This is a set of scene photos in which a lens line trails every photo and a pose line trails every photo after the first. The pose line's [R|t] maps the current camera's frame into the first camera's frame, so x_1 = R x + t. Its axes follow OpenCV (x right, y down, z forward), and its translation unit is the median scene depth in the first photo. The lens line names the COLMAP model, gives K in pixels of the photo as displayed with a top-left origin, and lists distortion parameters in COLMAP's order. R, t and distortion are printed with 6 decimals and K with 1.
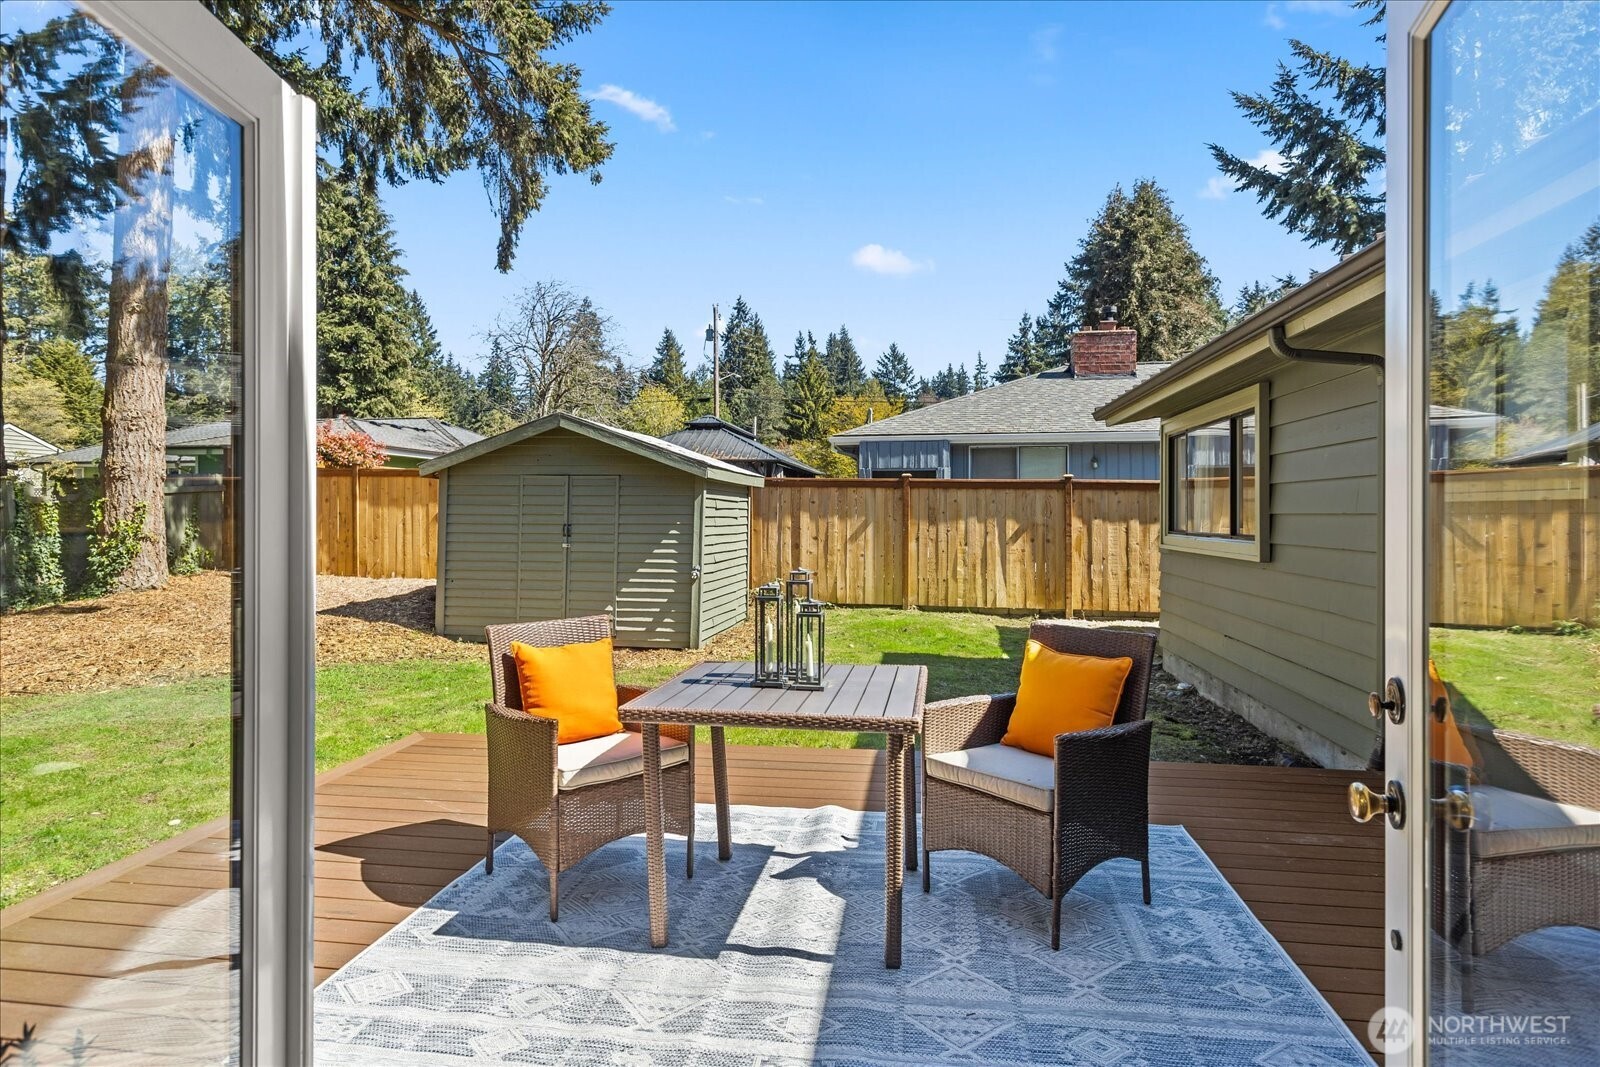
lens RADIAL K [[866.4, 0, 801.8], [0, 866.4, 513.6], [0, 0, 1]] dist [0.001289, 0.000358]
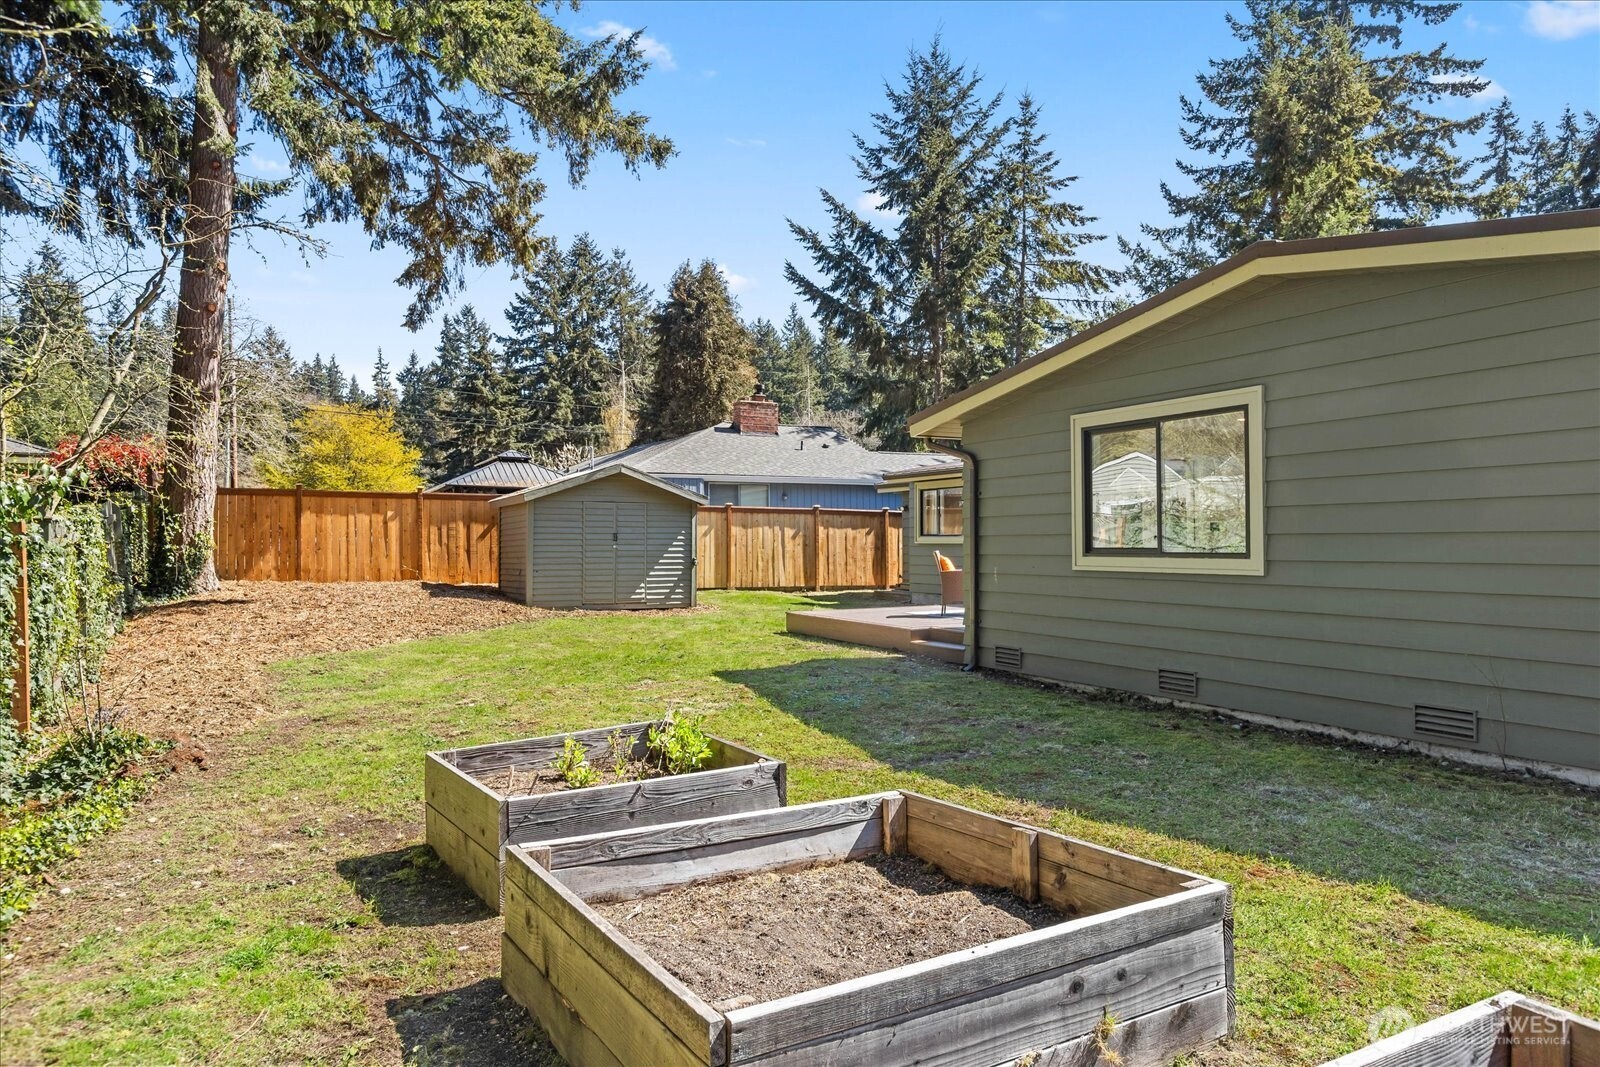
lens RADIAL K [[1081.1, 0, 802.5], [0, 1081.1, 514.3], [0, 0, 1]] dist [0.000010, -0.002505]
pose [[0.787807, 0.010160, 0.615839, -0.792953], [0.006237, 0.999681, -0.024472, 0.018508], [-0.615891, 0.023120, 0.787492, -0.497674]]
